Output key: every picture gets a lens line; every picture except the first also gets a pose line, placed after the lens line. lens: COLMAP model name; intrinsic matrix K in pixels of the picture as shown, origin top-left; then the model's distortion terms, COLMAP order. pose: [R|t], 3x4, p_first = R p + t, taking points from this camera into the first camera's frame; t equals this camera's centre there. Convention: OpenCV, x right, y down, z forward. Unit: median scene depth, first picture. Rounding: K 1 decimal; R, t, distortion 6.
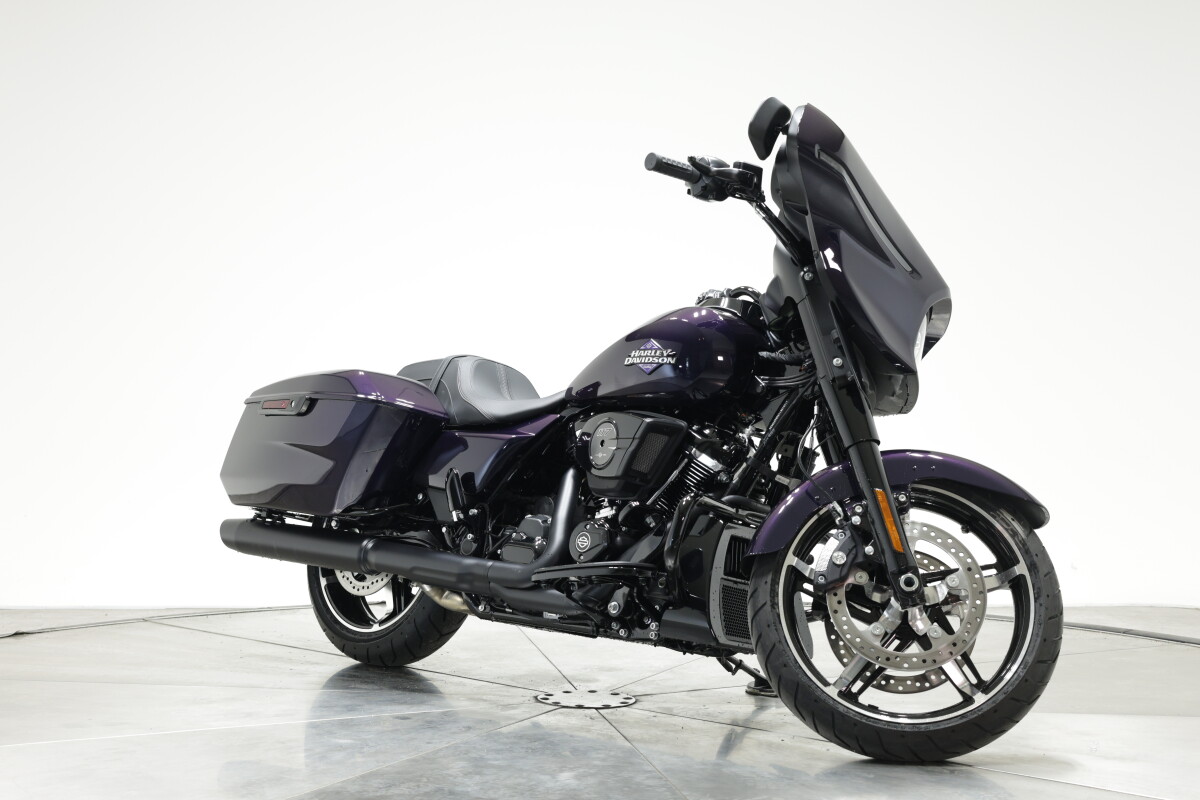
lens RADIAL K [[1627.8, 0, 600.0], [0, 1627.8, 400.0], [0, 0, 1]] dist [0.002687, -0.033851]
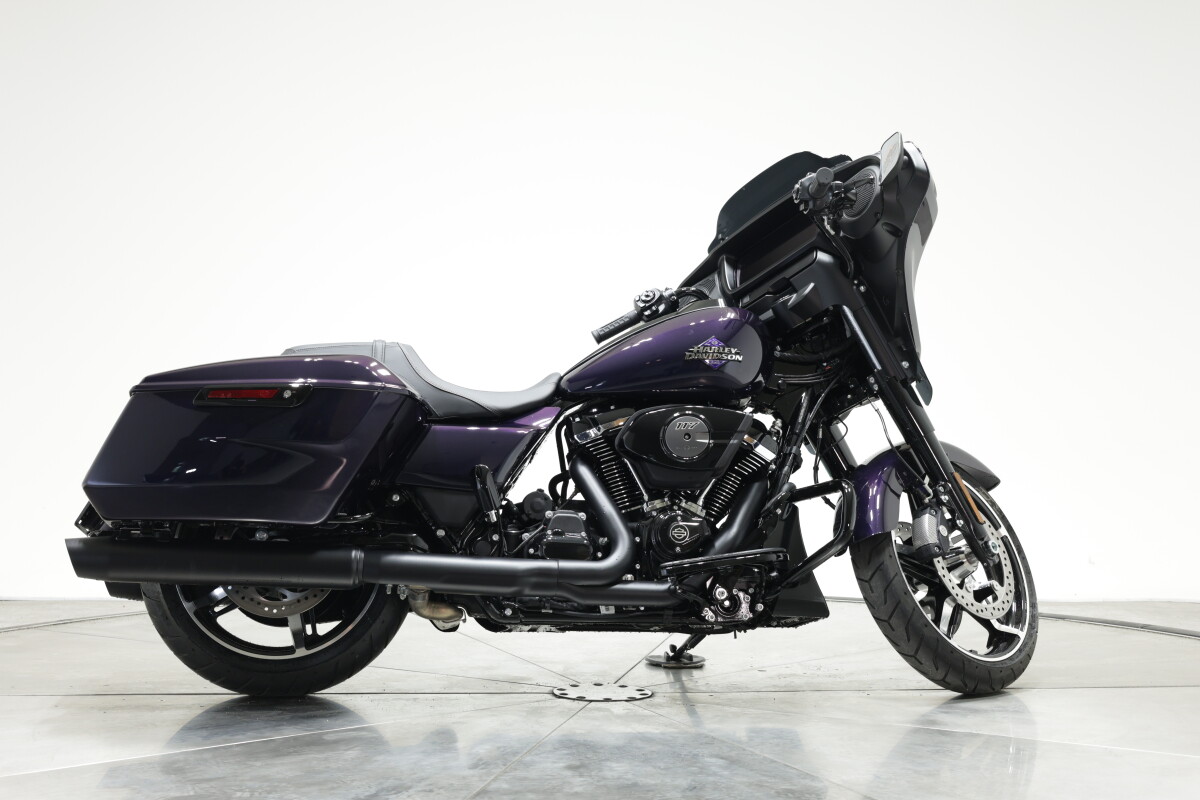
lens RADIAL K [[1627.8, 0, 600.0], [0, 1627.8, 400.0], [0, 0, 1]] dist [0.002687, -0.033851]
pose [[0.644849, 0.003016, 0.764304, -0.827478], [-0.014234, 0.999866, 0.008064, -0.003936], [-0.764178, -0.016079, 0.644805, 0.382180]]
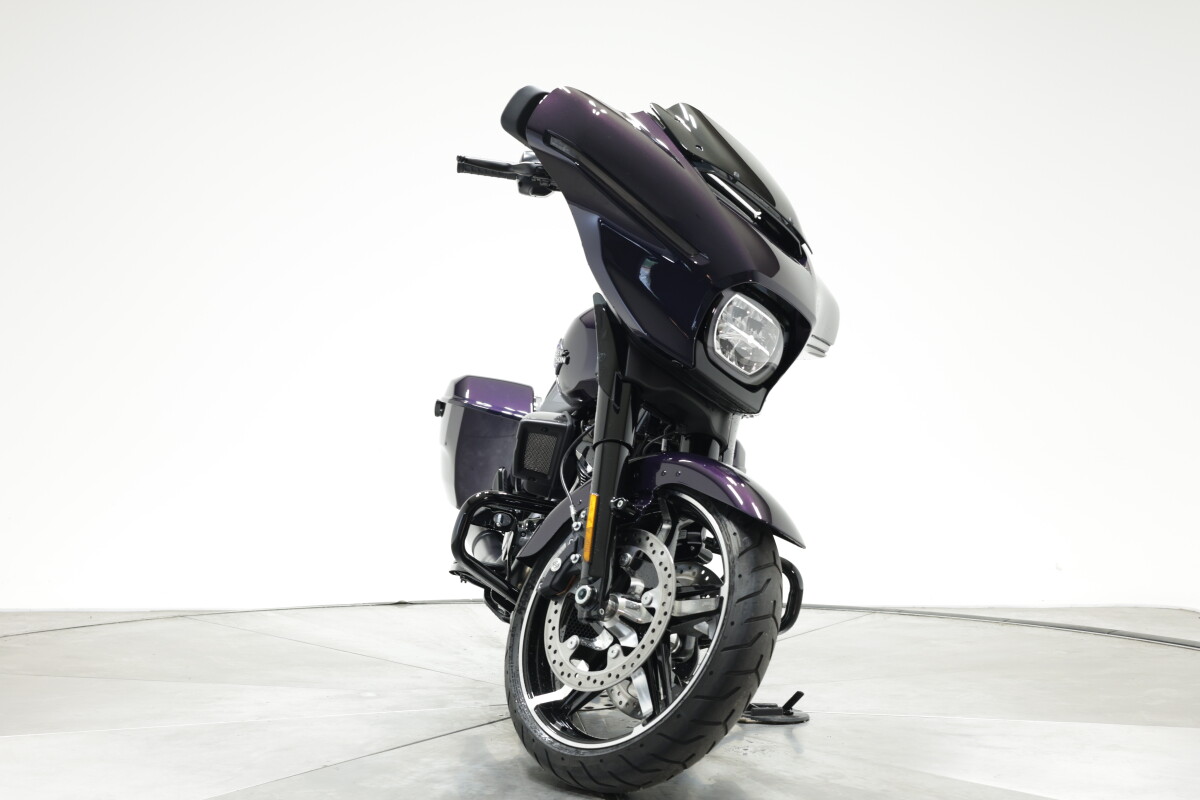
lens RADIAL K [[1627.8, 0, 600.0], [0, 1627.8, 400.0], [0, 0, 1]] dist [0.002687, -0.033851]
pose [[0.758327, -0.004613, -0.651858, 0.701588], [-0.000962, 0.999966, -0.008195, 0.008159], [0.651874, 0.006841, 0.758297, 0.267792]]
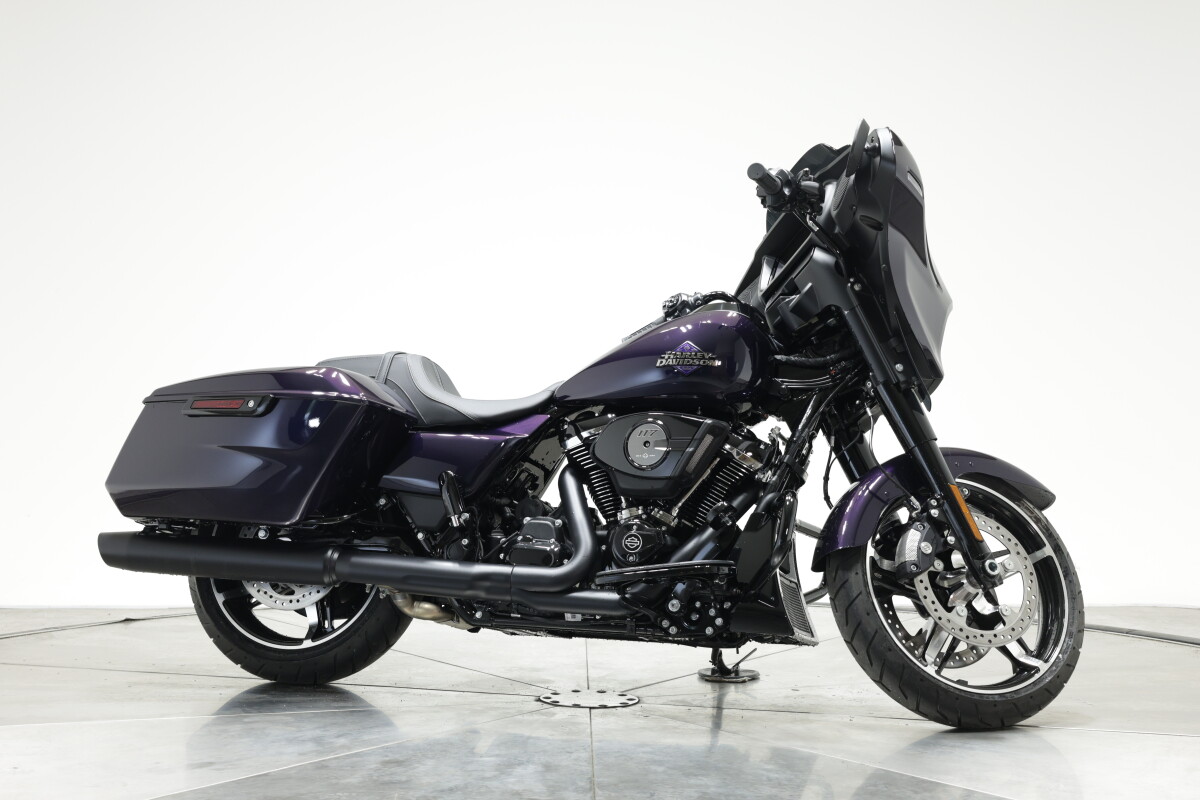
lens RADIAL K [[1627.8, 0, 600.0], [0, 1627.8, 400.0], [0, 0, 1]] dist [0.002687, -0.033851]
pose [[0.894036, 0.000112, 0.447996, -0.481186], [-0.003776, 0.999966, 0.007286, -0.008099], [-0.447980, -0.008205, 0.894006, 0.110894]]
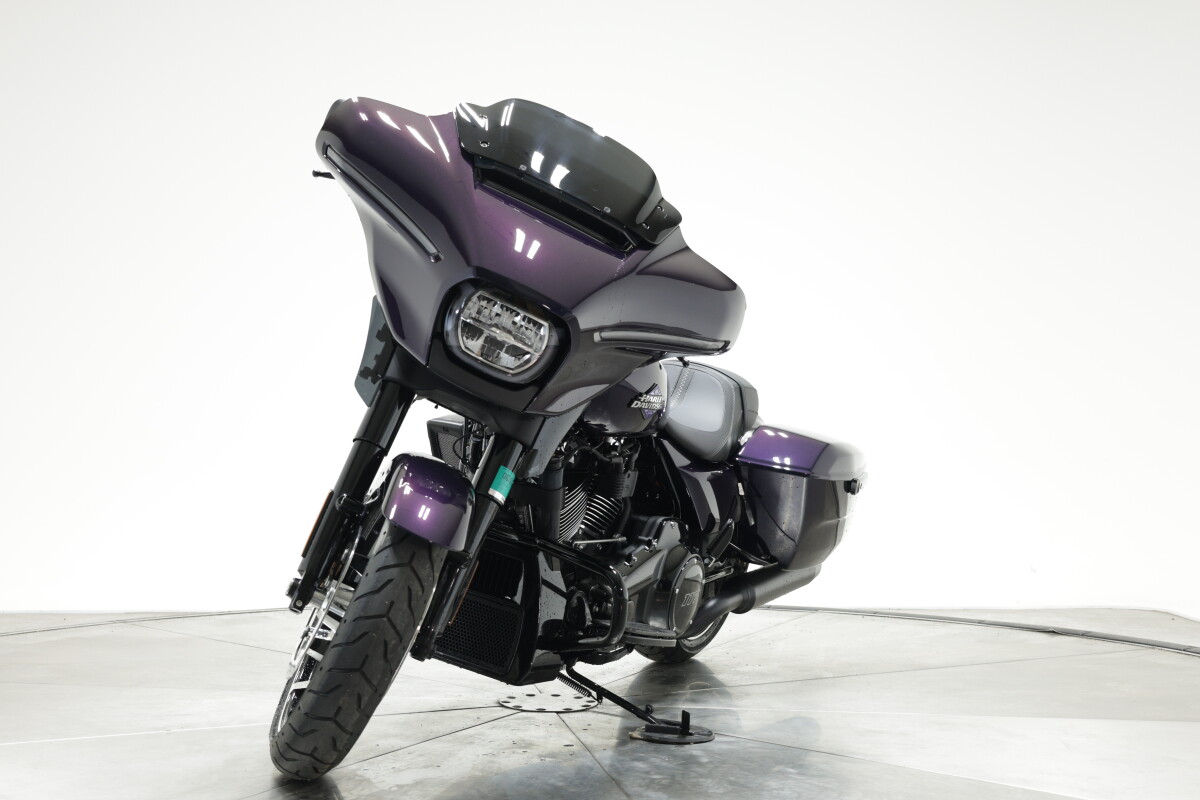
lens RADIAL K [[1604.3, 0, 600.0], [0, 1604.3, 400.0], [0, 0, 1]] dist [-0.034340, -0.015633]
pose [[0.314488, -0.012075, -0.949185, 1.003491], [-0.005345, 0.999881, -0.014491, 0.013498], [0.949246, 0.009630, 0.314386, 0.769109]]
